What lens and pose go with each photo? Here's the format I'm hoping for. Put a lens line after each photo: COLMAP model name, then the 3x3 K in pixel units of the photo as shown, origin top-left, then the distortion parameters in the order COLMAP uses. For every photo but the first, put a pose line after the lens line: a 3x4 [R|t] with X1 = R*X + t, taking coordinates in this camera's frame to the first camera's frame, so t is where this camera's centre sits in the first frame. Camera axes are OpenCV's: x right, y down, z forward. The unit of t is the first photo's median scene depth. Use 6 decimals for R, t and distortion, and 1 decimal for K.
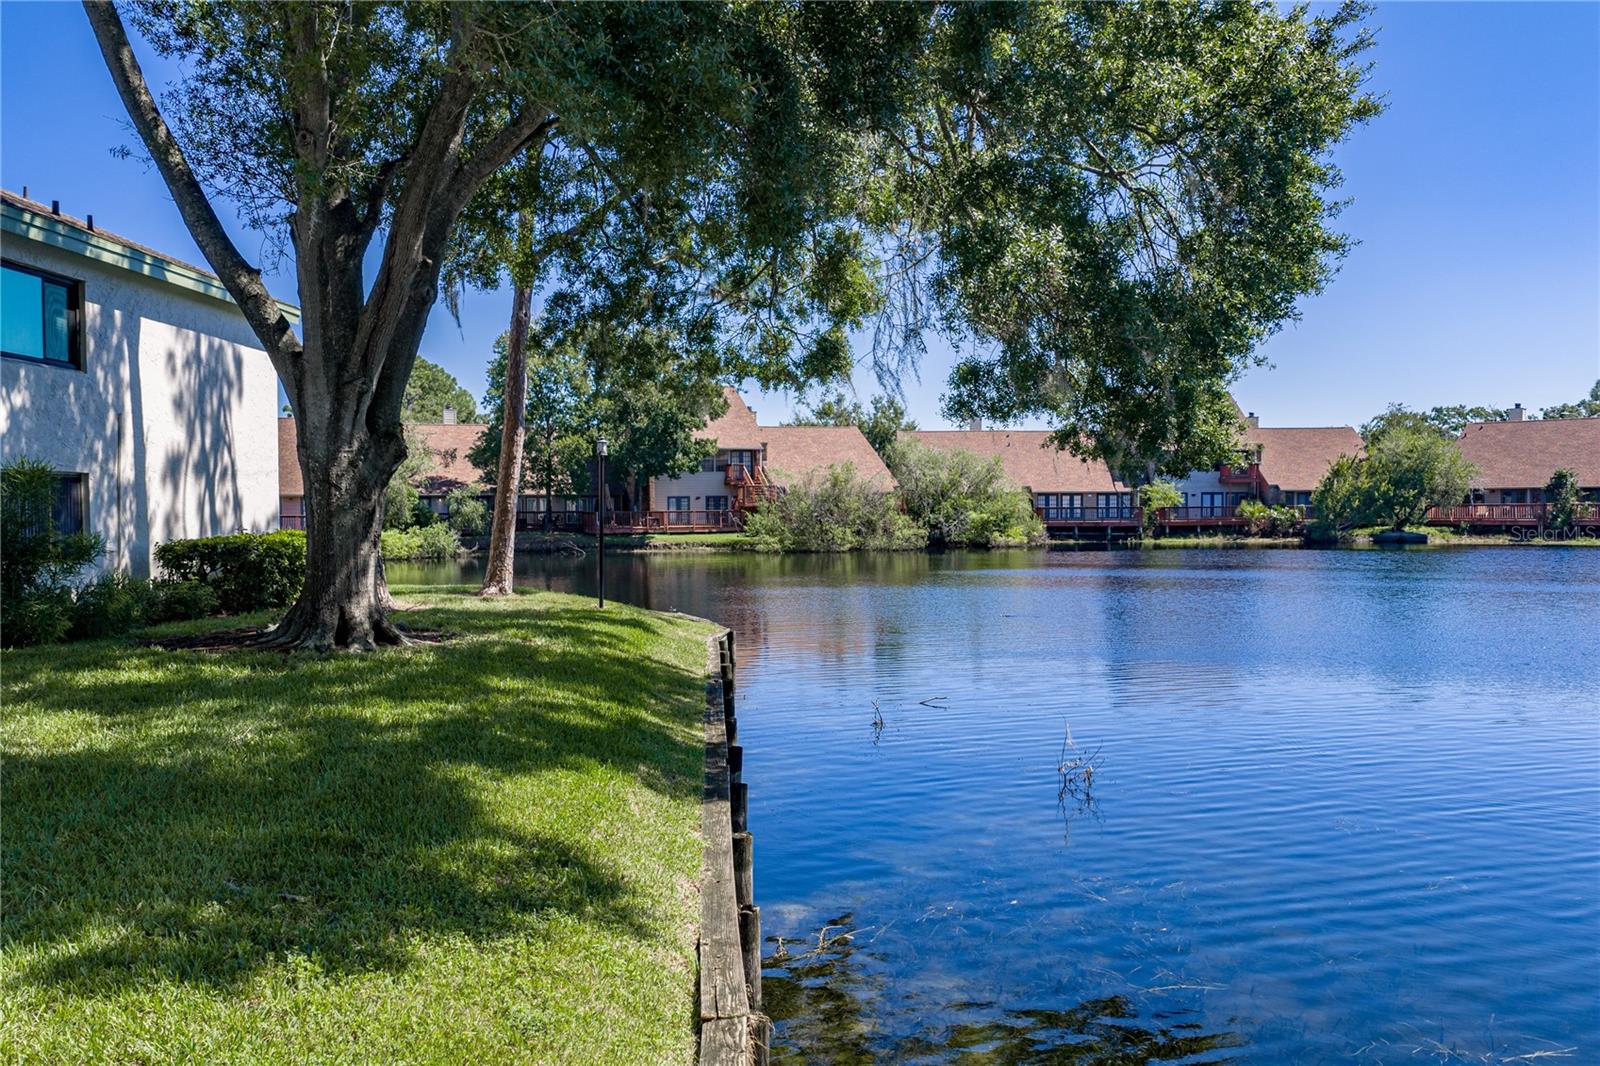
lens RADIAL K [[1325.9, 0, 800.0], [0, 1325.9, 533.0], [0, 0, 1]] dist [0.055260, -0.069647]
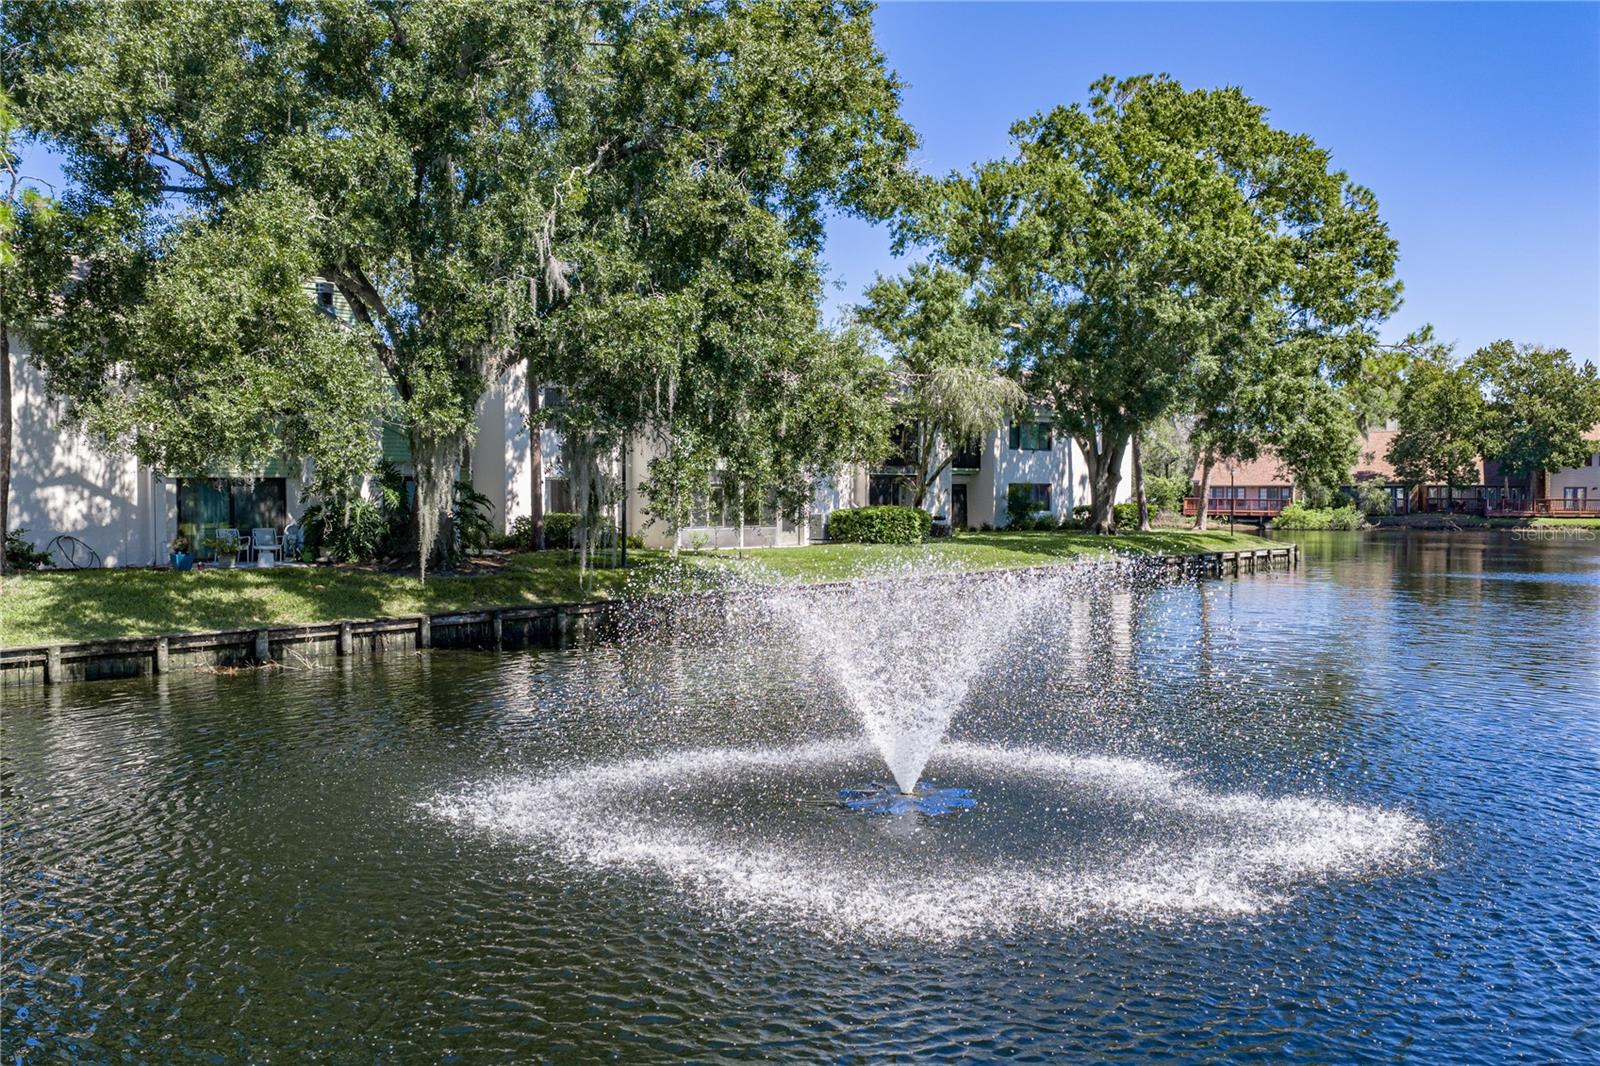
lens RADIAL K [[1325.9, 0, 800.0], [0, 1325.9, 533.0], [0, 0, 1]] dist [0.055260, -0.069647]
pose [[0.702652, 0.028969, -0.710944, 0.318925], [-0.021036, 0.999580, 0.019939, 0.005522], [0.711223, 0.000945, 0.702966, -0.403043]]
